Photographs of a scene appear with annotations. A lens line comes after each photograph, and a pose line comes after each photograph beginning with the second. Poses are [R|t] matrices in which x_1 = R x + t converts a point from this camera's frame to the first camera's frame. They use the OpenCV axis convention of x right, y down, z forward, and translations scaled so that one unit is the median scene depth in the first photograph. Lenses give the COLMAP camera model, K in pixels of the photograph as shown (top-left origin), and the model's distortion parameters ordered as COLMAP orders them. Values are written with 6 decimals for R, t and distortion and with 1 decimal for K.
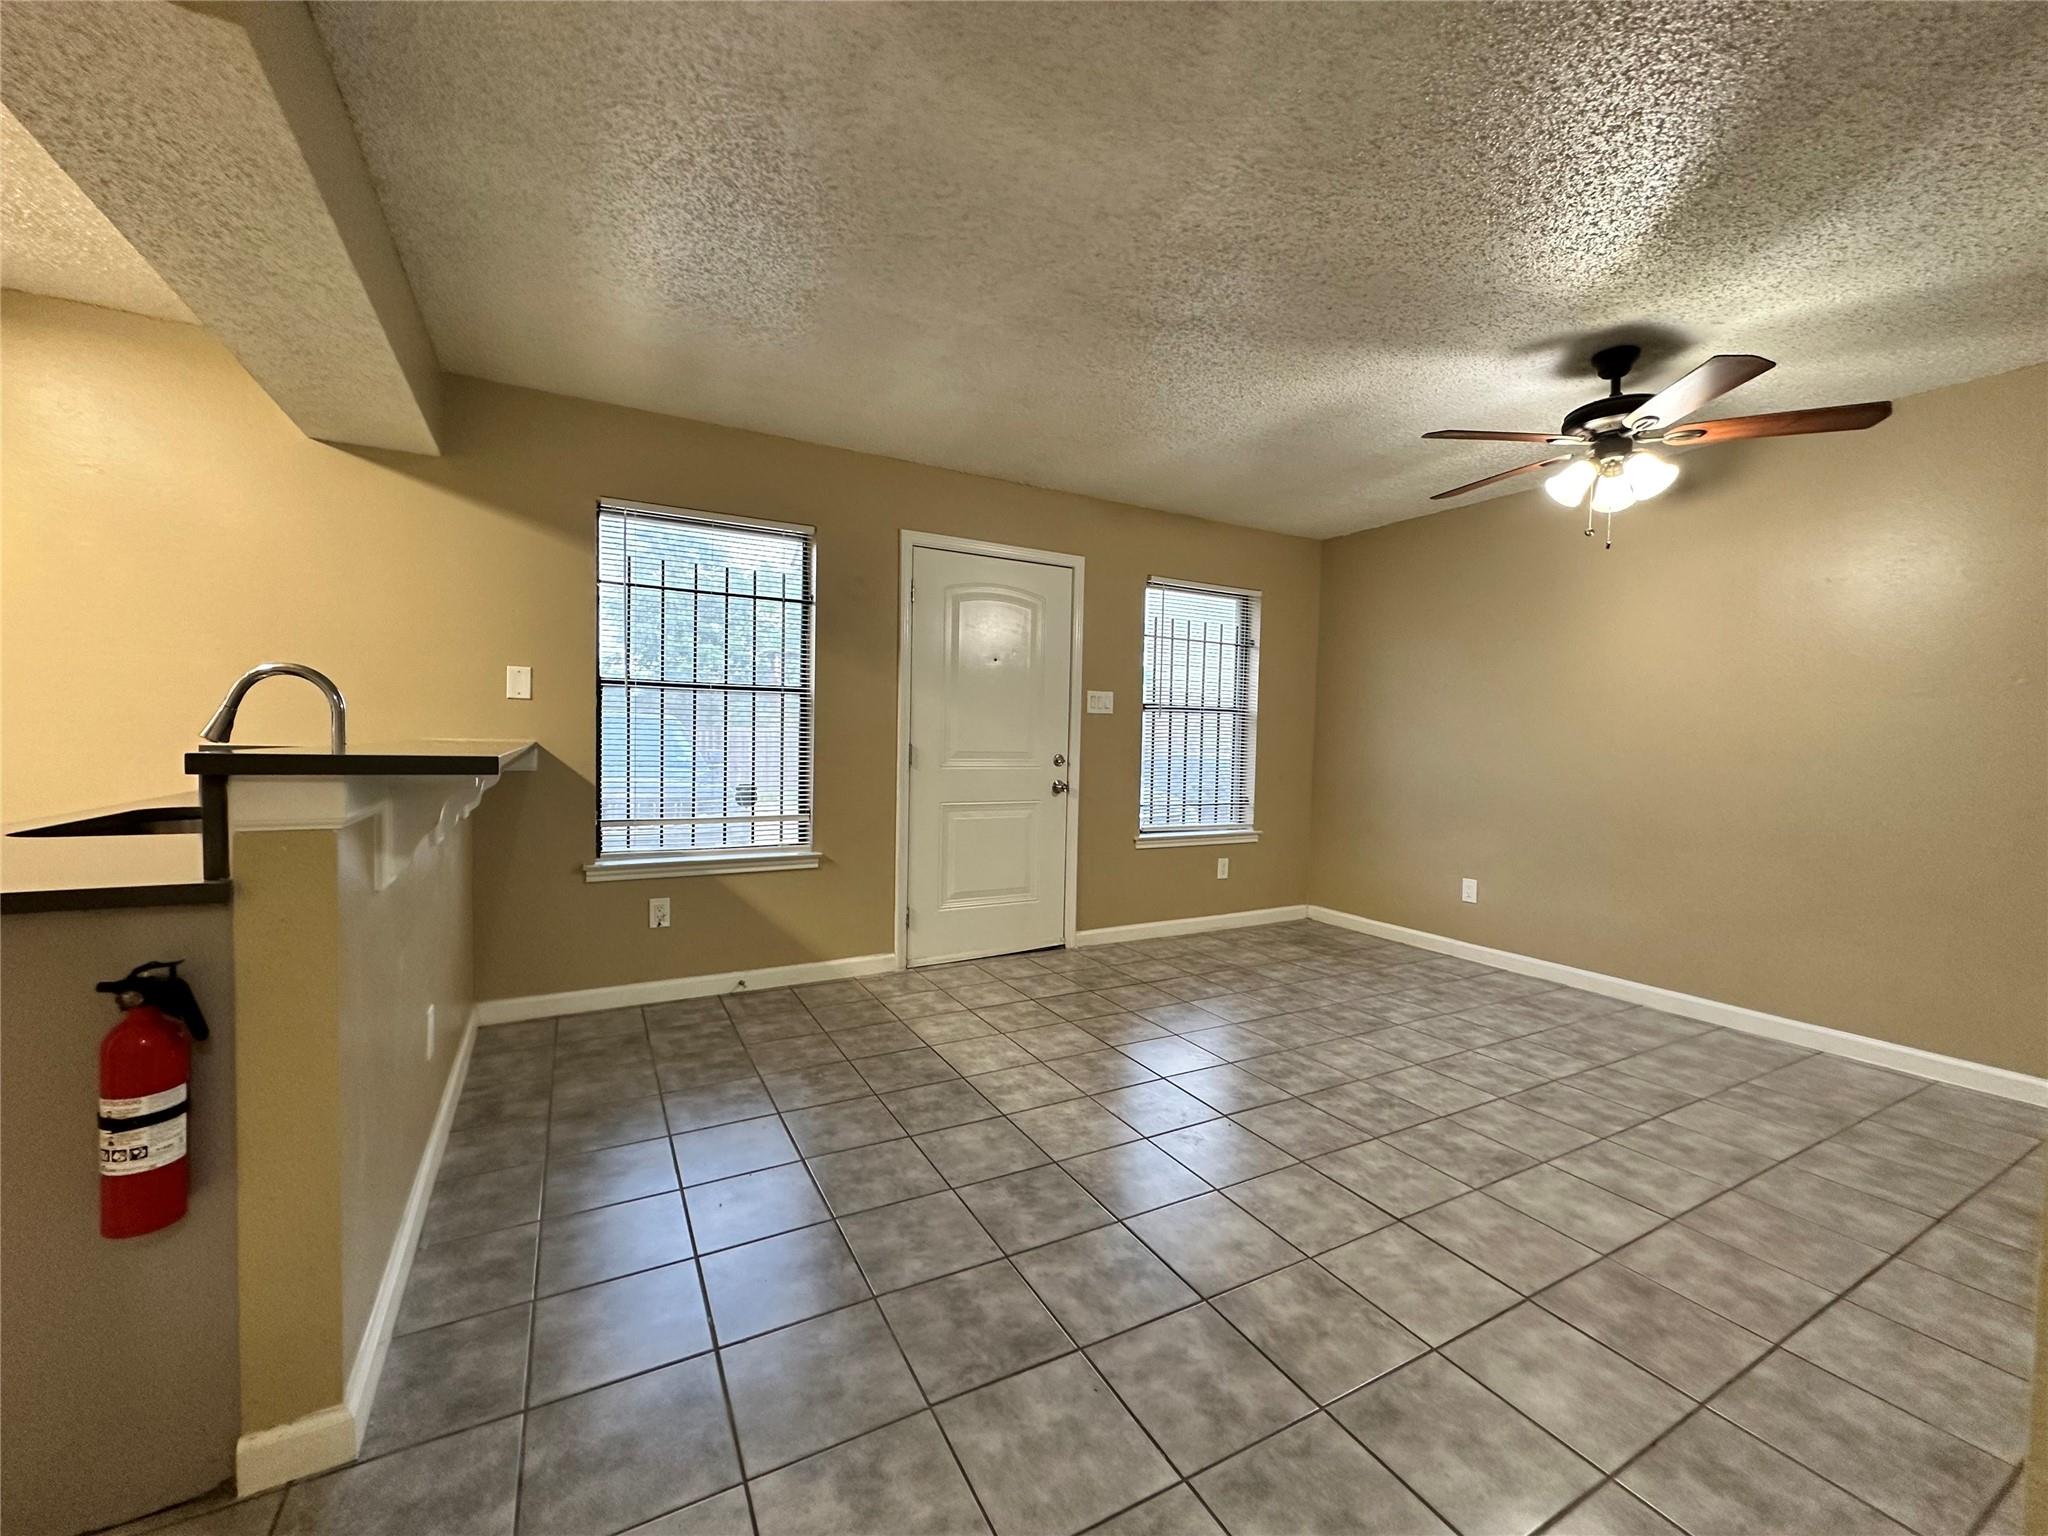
lens RADIAL K [[818.0, 0, 1026.2], [0, 818.0, 768.5], [0, 0, 1]] dist [-0.002330, 0.000956]
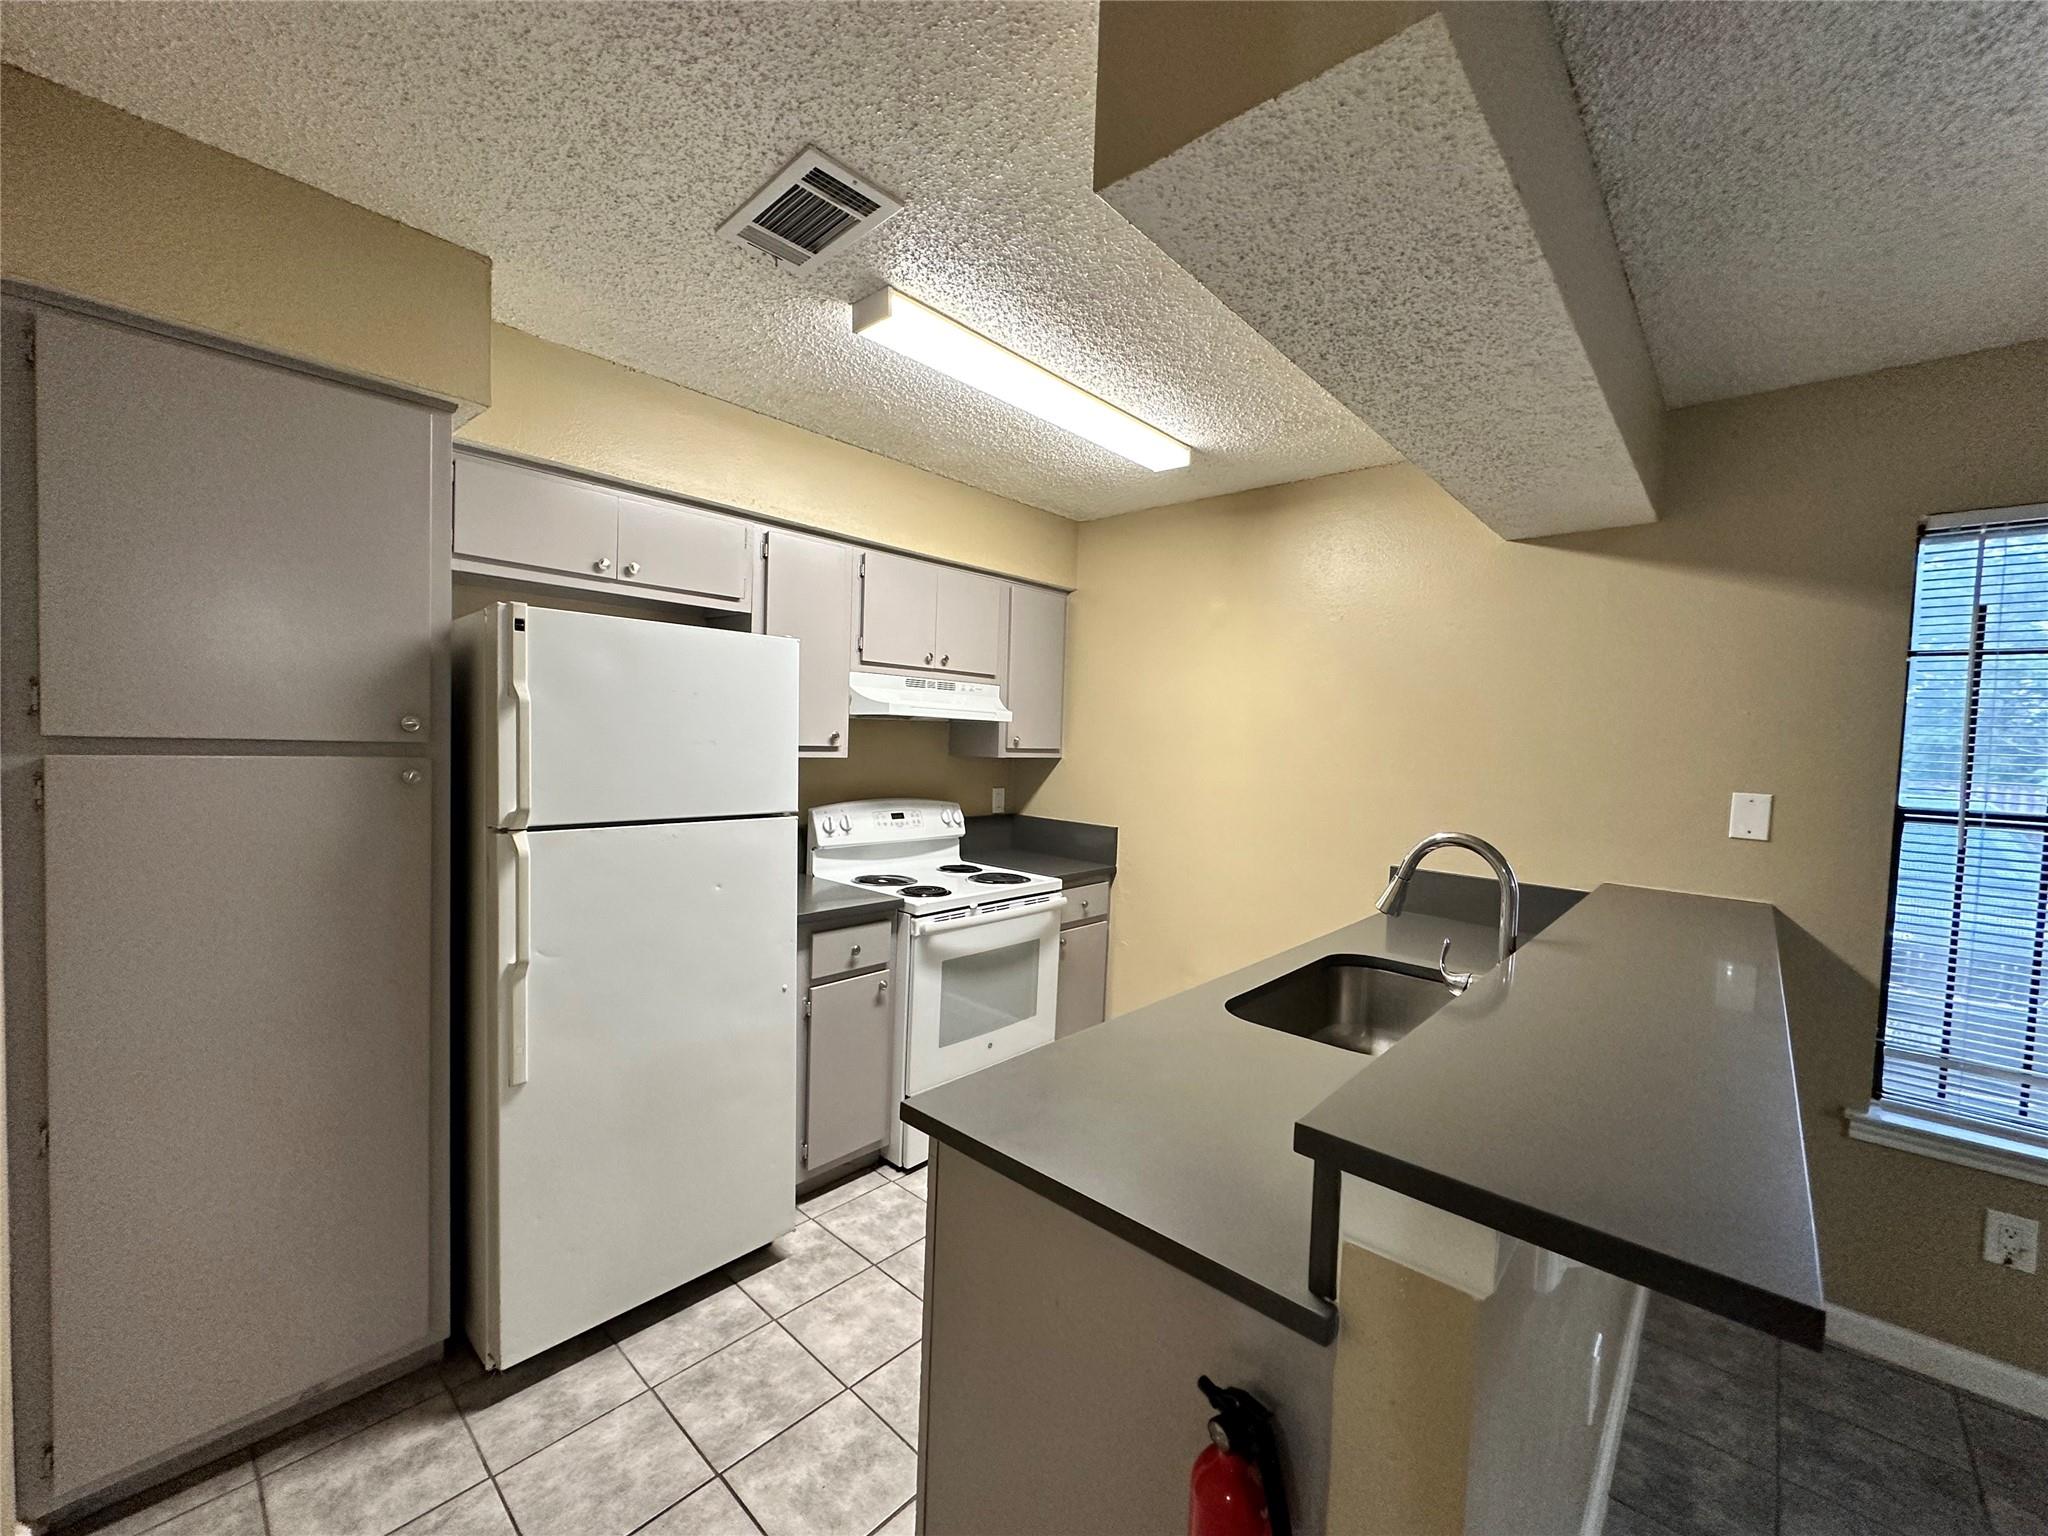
lens RADIAL K [[818.0, 0, 1020.3], [0, 818.0, 772.7], [0, 0, 1]] dist [-0.002330, 0.000956]
pose [[0.316232, 0.032113, -0.948138, -0.160660], [-0.065049, 0.997809, 0.012100, -0.110167], [0.946449, 0.057849, 0.317628, 0.191743]]
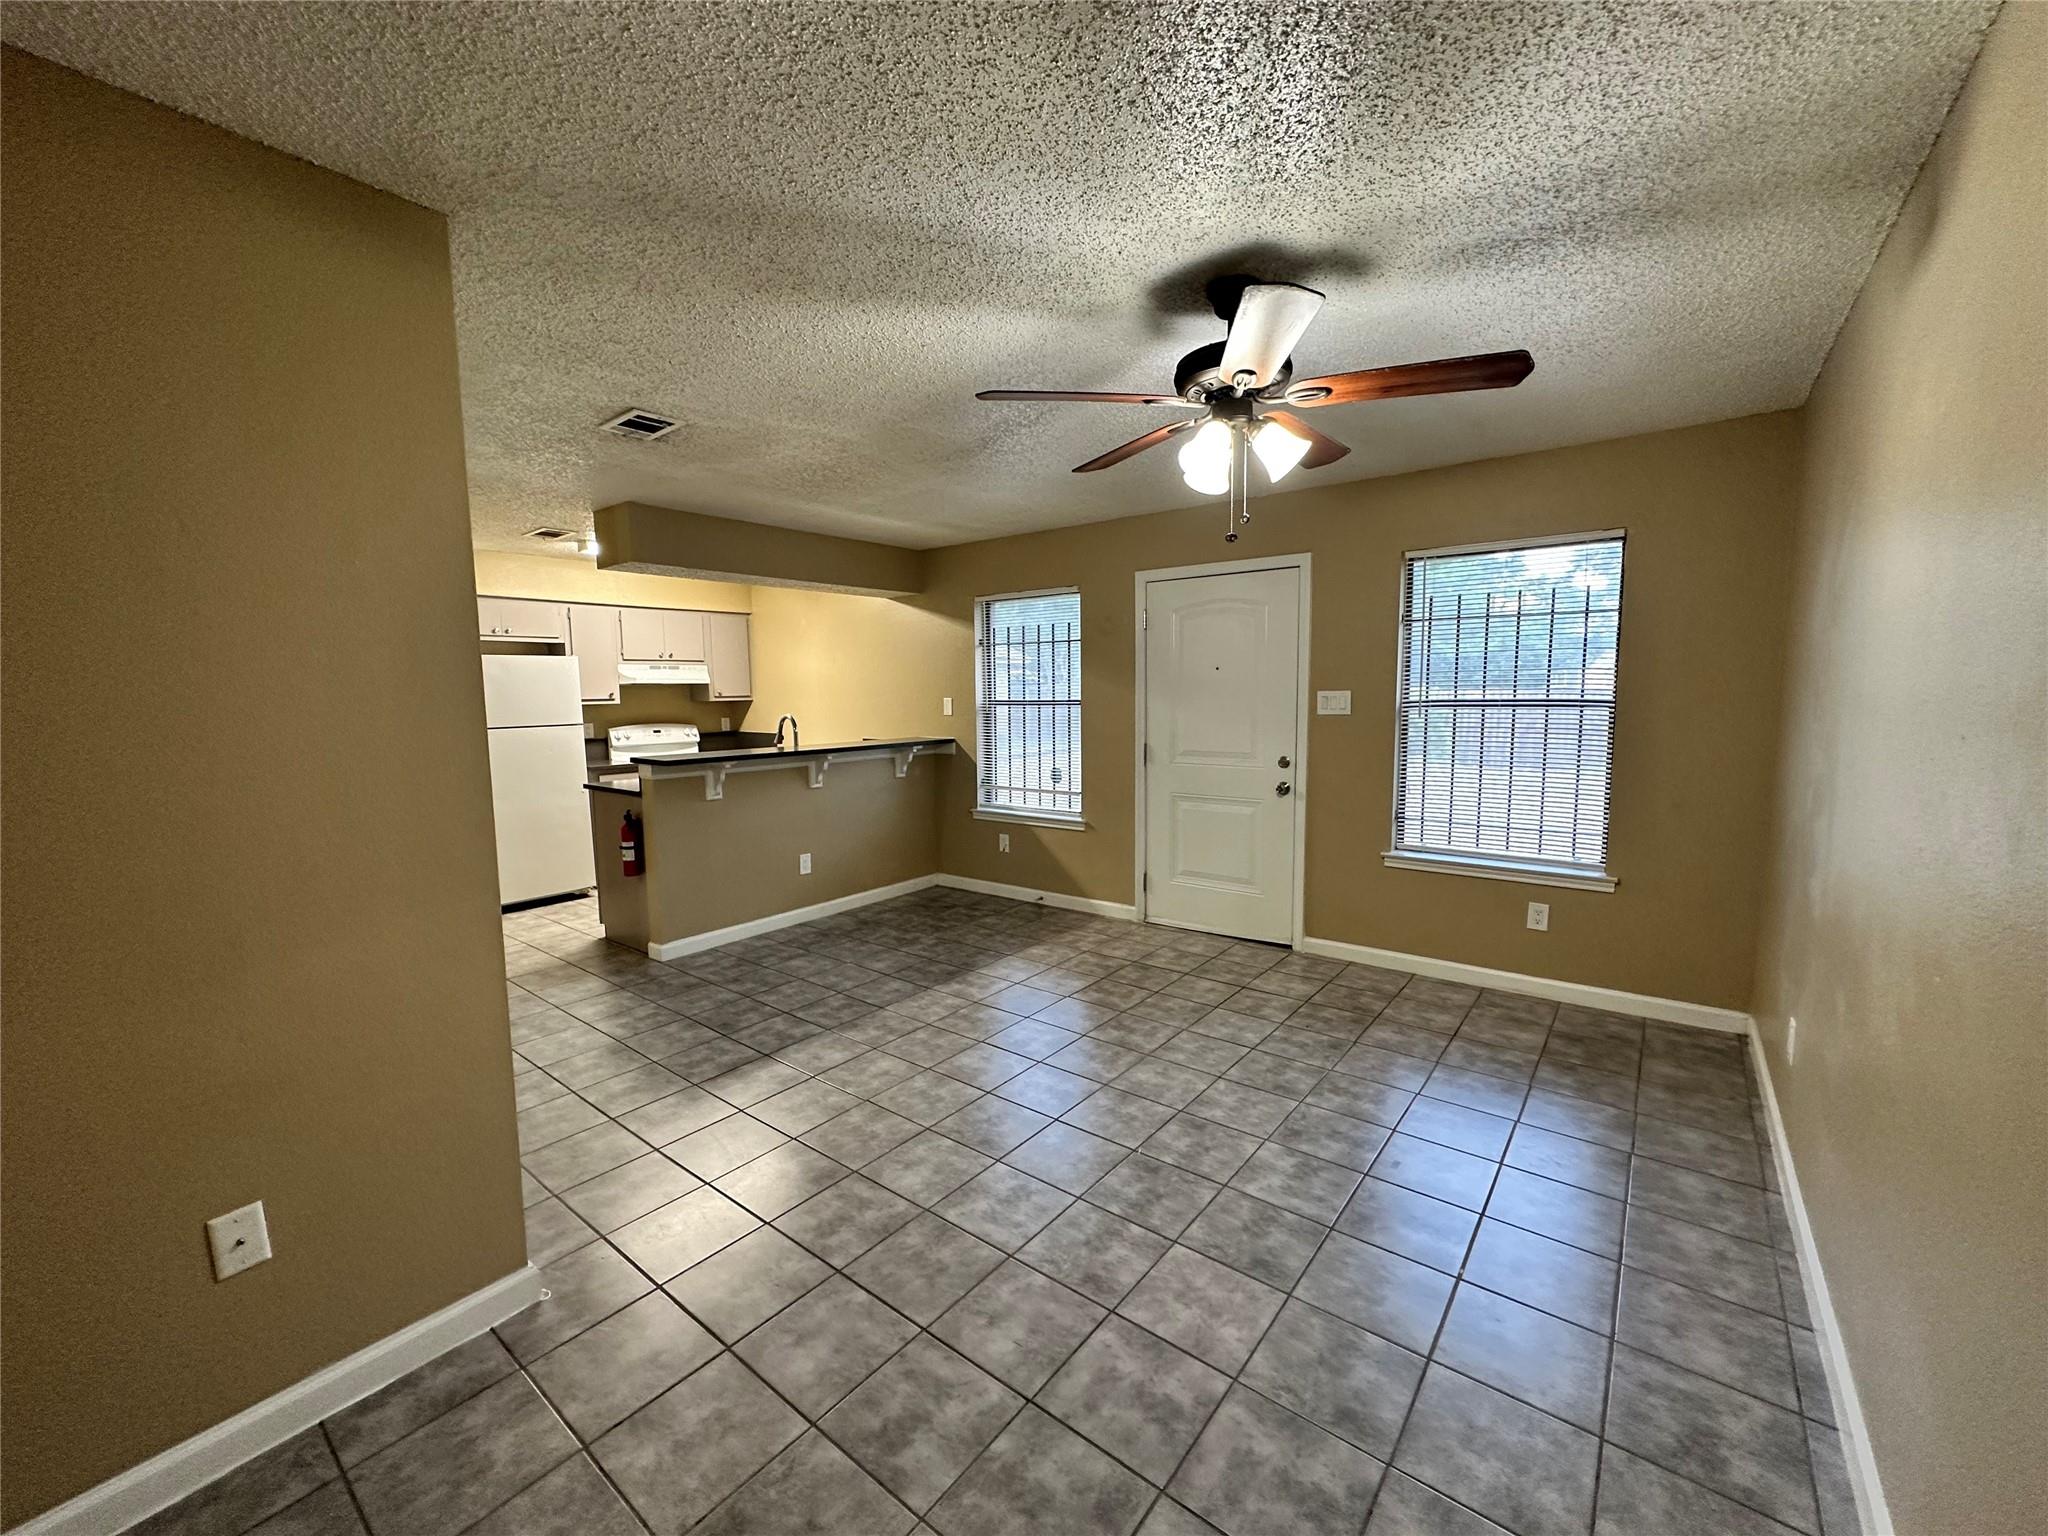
lens RADIAL K [[818.0, 0, 1020.2], [0, 818.0, 766.3], [0, 0, 1]] dist [-0.002330, 0.000956]
pose [[0.384794, 0.060975, -0.920986, 1.166407], [-0.014189, 0.998088, 0.060152, -0.084170], [0.922893, -0.010078, 0.384924, 0.433615]]
